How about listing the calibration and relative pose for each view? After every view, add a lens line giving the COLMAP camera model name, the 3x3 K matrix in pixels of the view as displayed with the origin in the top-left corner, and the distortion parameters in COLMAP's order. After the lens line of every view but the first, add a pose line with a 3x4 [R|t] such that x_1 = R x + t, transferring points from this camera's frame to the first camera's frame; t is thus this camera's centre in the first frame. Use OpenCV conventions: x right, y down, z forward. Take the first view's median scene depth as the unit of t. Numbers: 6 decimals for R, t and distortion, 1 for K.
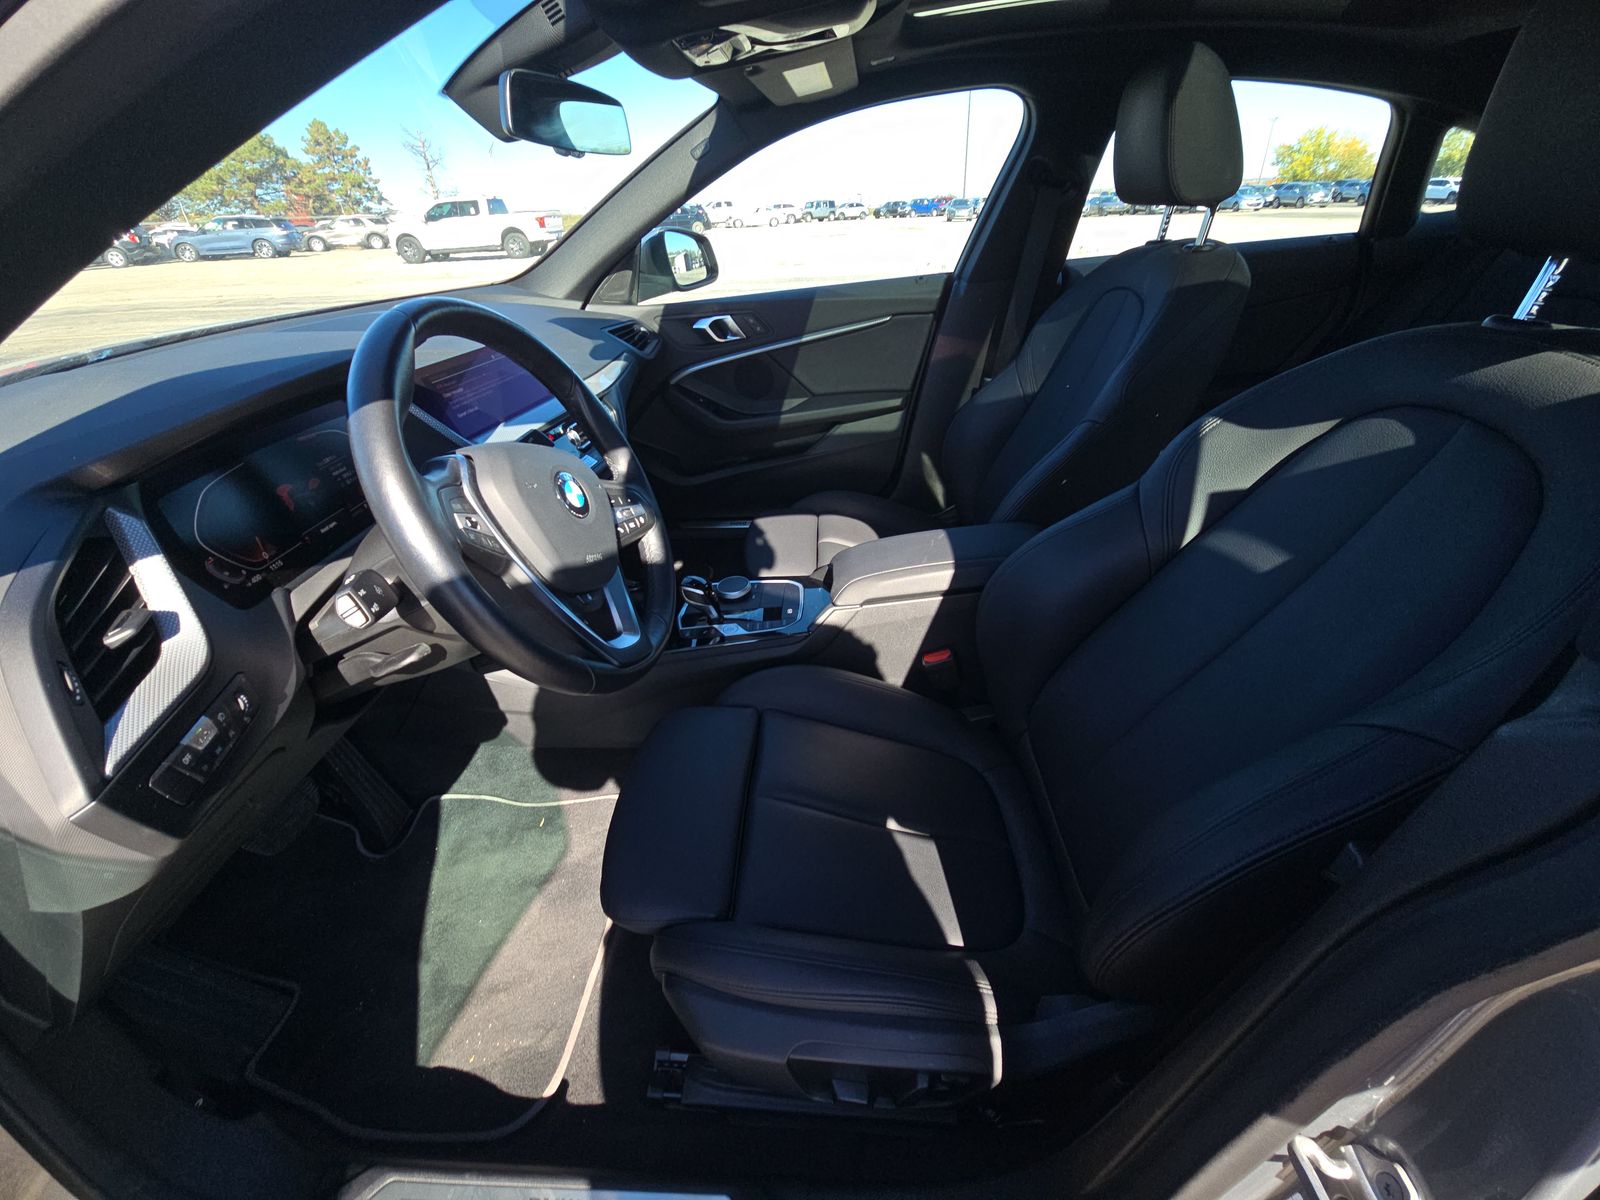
lens RADIAL K [[638.0, 0, 796.1], [0, 638.0, 586.9], [0, 0, 1]] dist [0.006969, -0.006482]
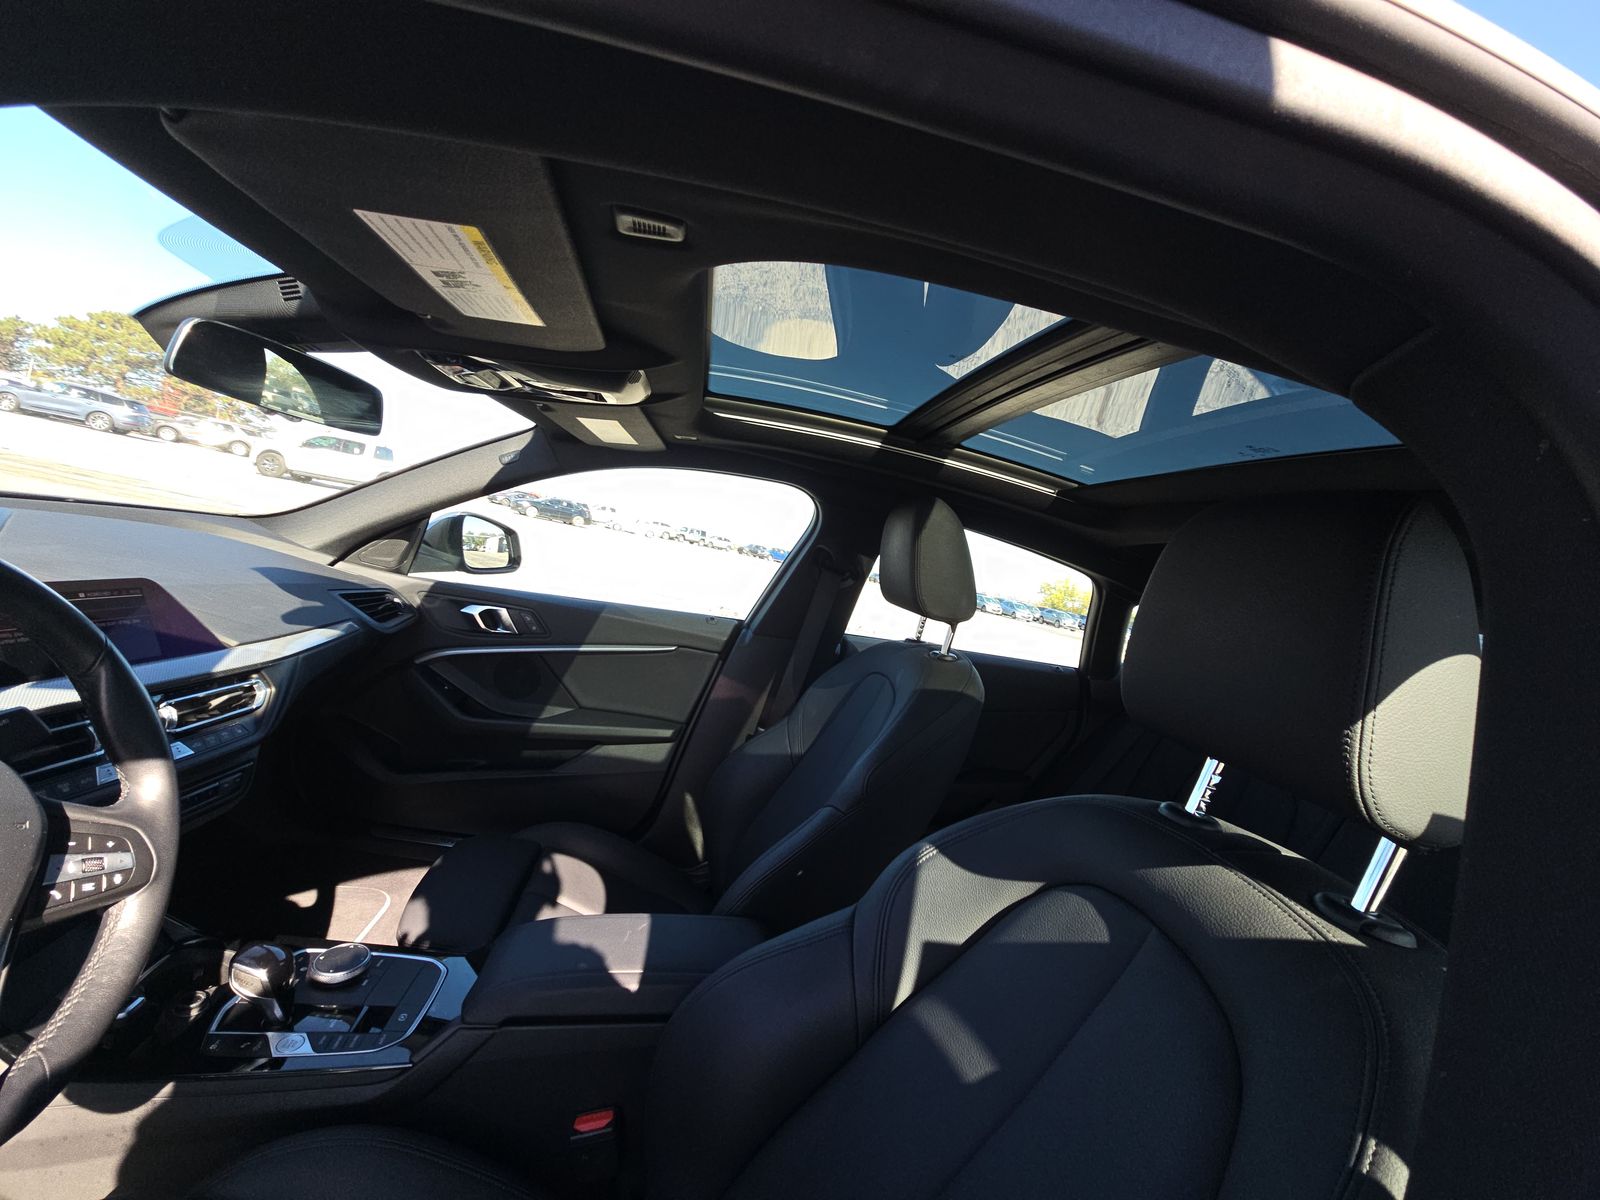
lens RADIAL K [[638.0, 0, 794.3], [0, 638.0, 599.0], [0, 0, 1]] dist [0.006969, -0.006482]
pose [[0.952181, 0.229473, 0.201725, 0.103538], [-0.119399, 0.887205, -0.445657, -0.073153], [-0.281238, 0.400261, 0.872179, 0.067010]]
